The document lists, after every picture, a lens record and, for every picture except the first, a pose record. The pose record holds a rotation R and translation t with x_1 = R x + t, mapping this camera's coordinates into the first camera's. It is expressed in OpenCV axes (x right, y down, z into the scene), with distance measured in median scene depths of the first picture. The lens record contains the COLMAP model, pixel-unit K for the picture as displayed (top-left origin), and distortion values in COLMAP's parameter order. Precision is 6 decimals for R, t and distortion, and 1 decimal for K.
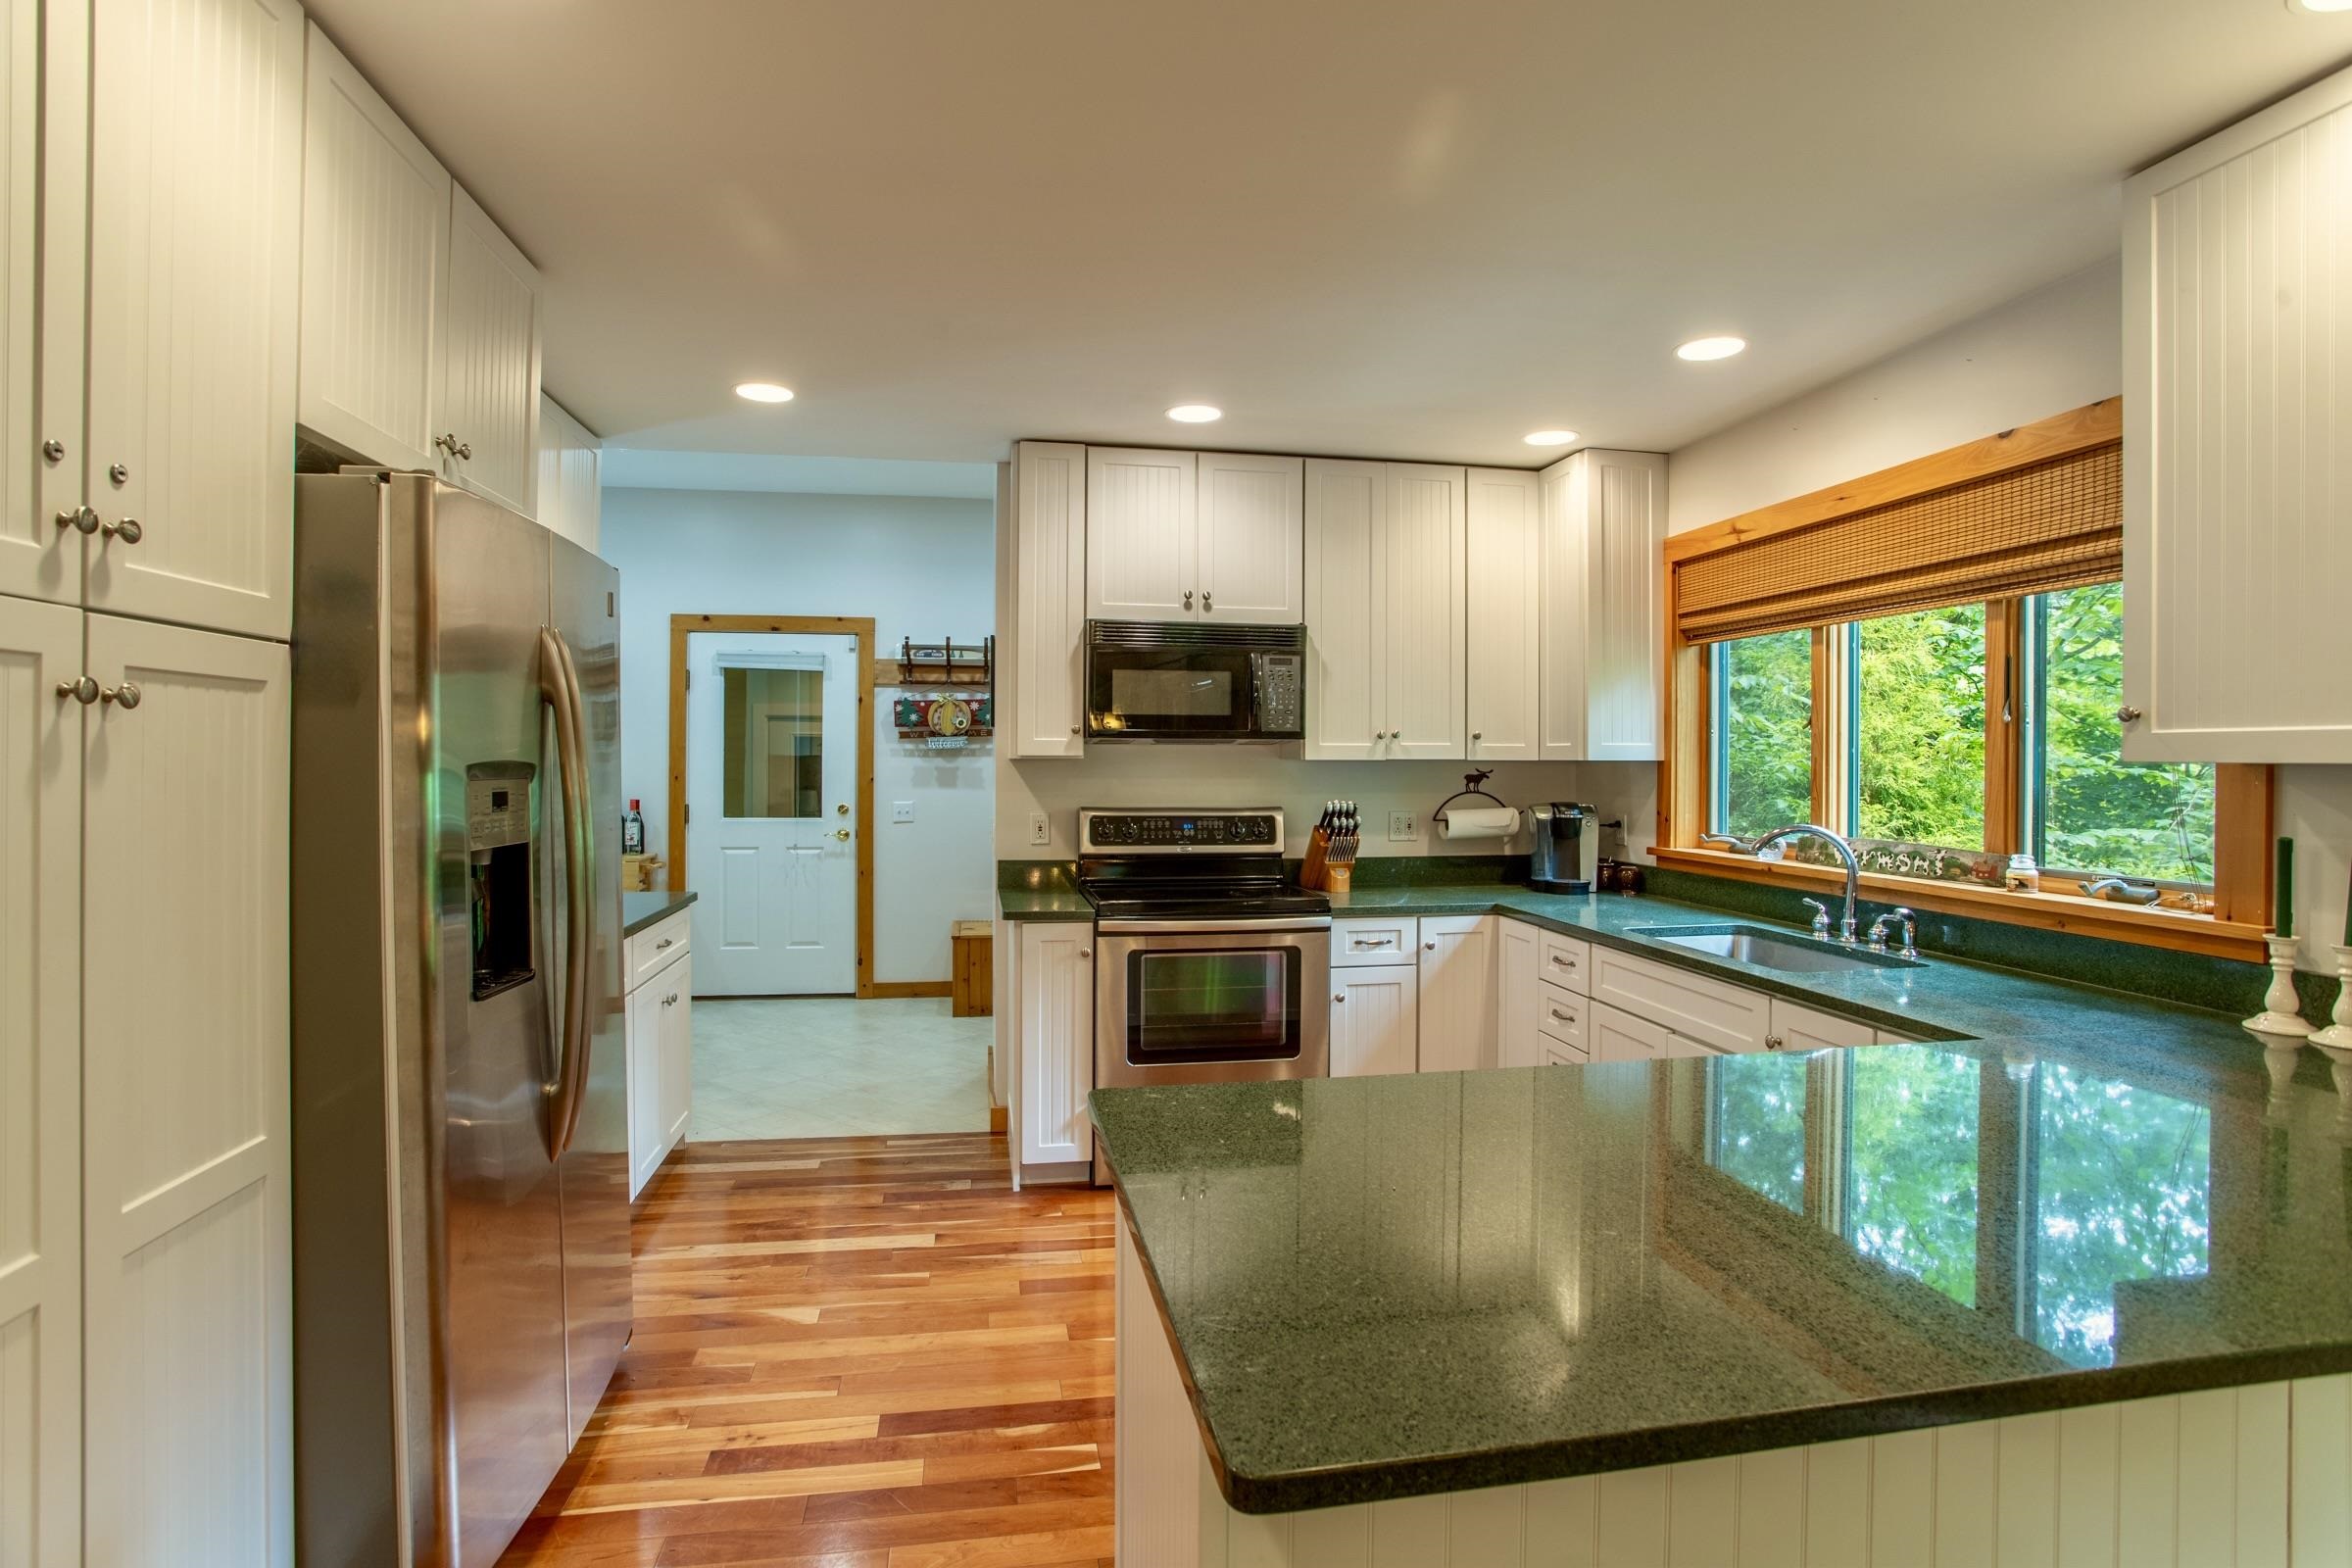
lens RADIAL K [[1150.6, 0, 1171.0], [0, 1150.6, 760.5], [0, 0, 1]] dist [-0.068733, 0.029422]
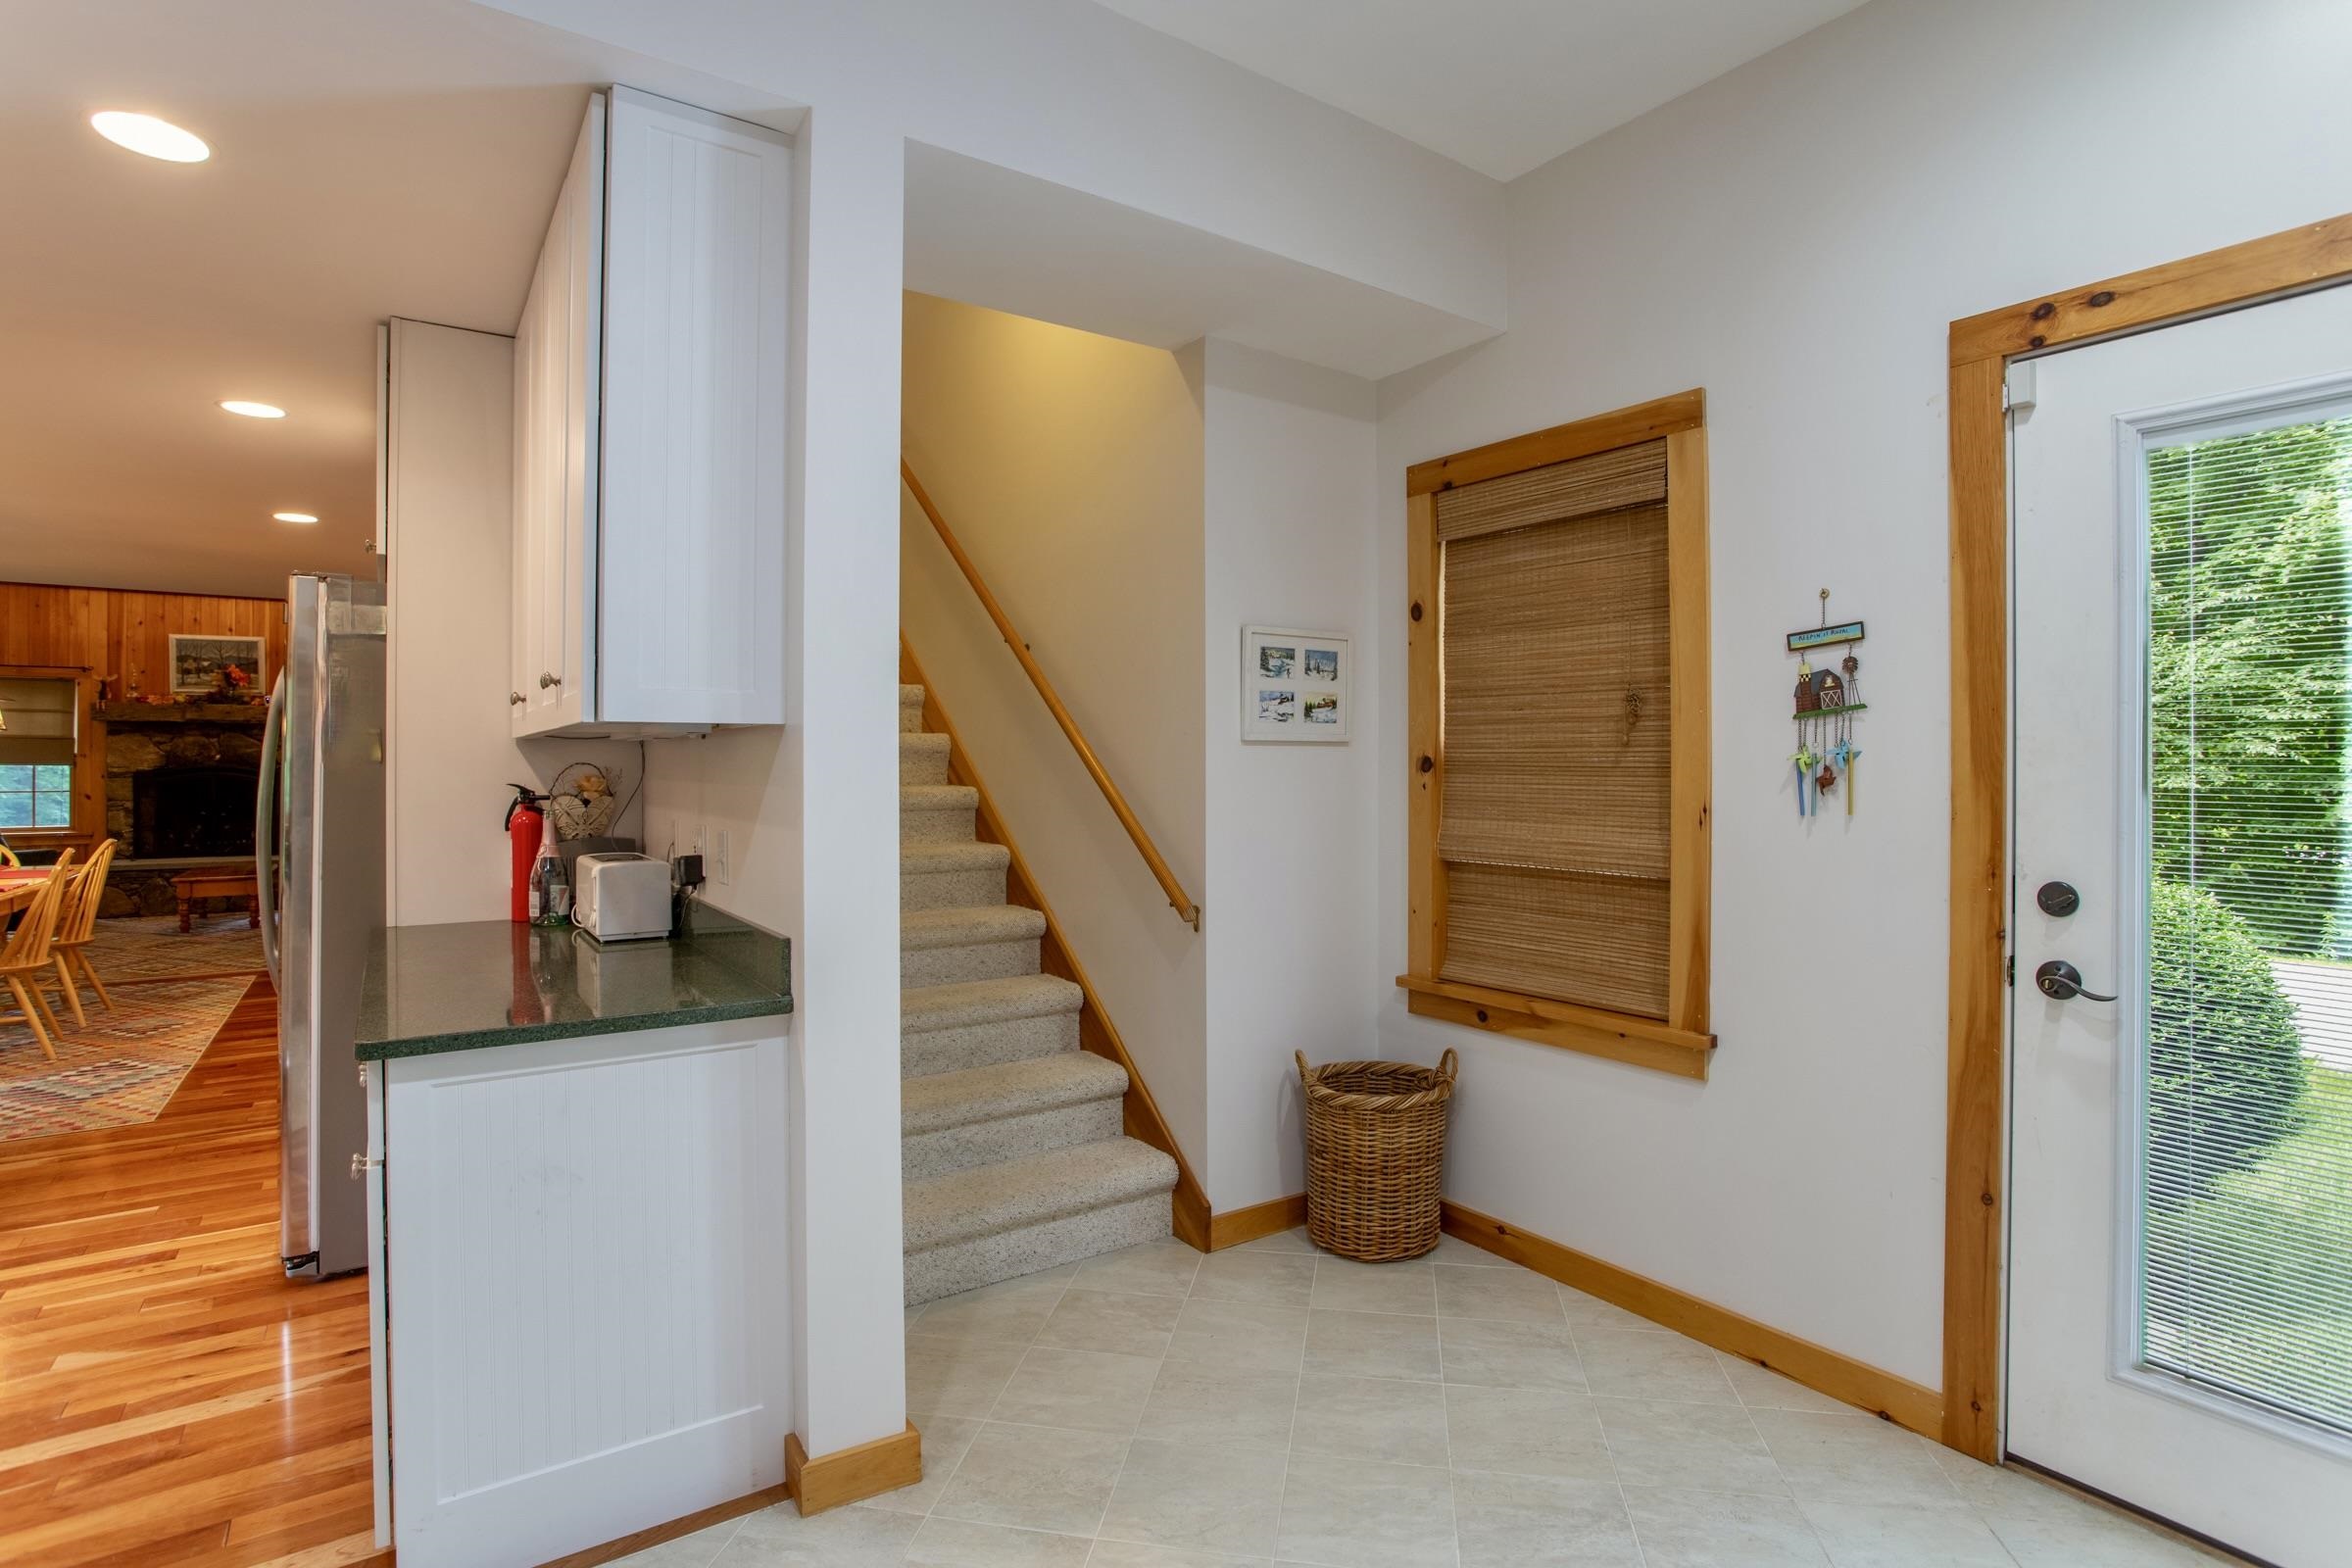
lens RADIAL K [[1150.6, 0, 1171.0], [0, 1150.6, 760.5], [0, 0, 1]] dist [-0.068733, 0.029422]
pose [[-0.903293, -0.007798, -0.428953, -0.510710], [-0.006236, 0.999968, -0.005047, 0.007778], [0.428978, -0.001884, -0.903313, 1.510044]]
